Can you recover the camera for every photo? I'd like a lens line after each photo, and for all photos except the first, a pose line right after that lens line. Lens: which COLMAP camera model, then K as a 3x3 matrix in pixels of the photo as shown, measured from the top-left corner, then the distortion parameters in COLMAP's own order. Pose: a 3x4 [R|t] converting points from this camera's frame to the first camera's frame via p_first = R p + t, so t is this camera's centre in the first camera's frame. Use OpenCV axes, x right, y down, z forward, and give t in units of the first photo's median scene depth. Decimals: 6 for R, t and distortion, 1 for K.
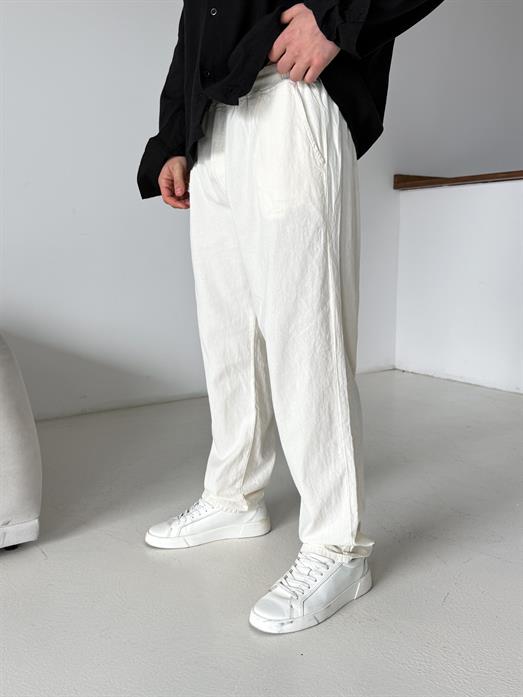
lens RADIAL K [[644.3, 0, 258.8], [0, 644.3, 344.7], [0, 0, 1]] dist [0.035341, -0.102334]
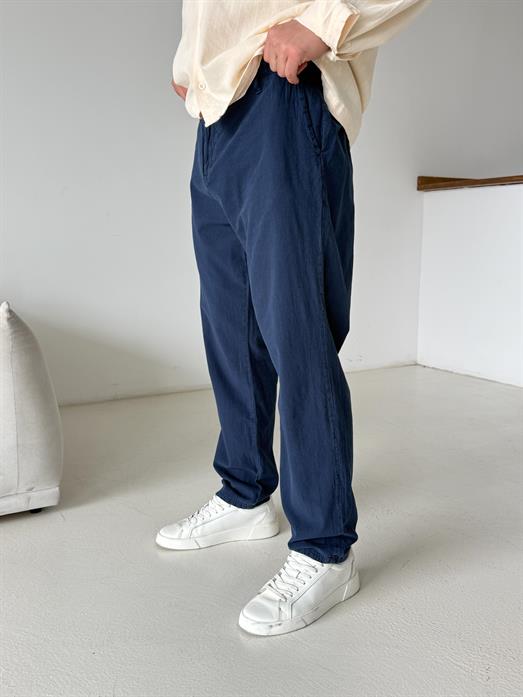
lens RADIAL K [[644.3, 0, 271.8], [0, 644.3, 349.8], [0, 0, 1]] dist [0.035341, -0.102334]
pose [[0.997920, 0.015501, -0.062575, 0.090442], [-0.014465, 0.999751, 0.016981, 0.000429], [0.062823, -0.016041, 0.997896, -0.103335]]
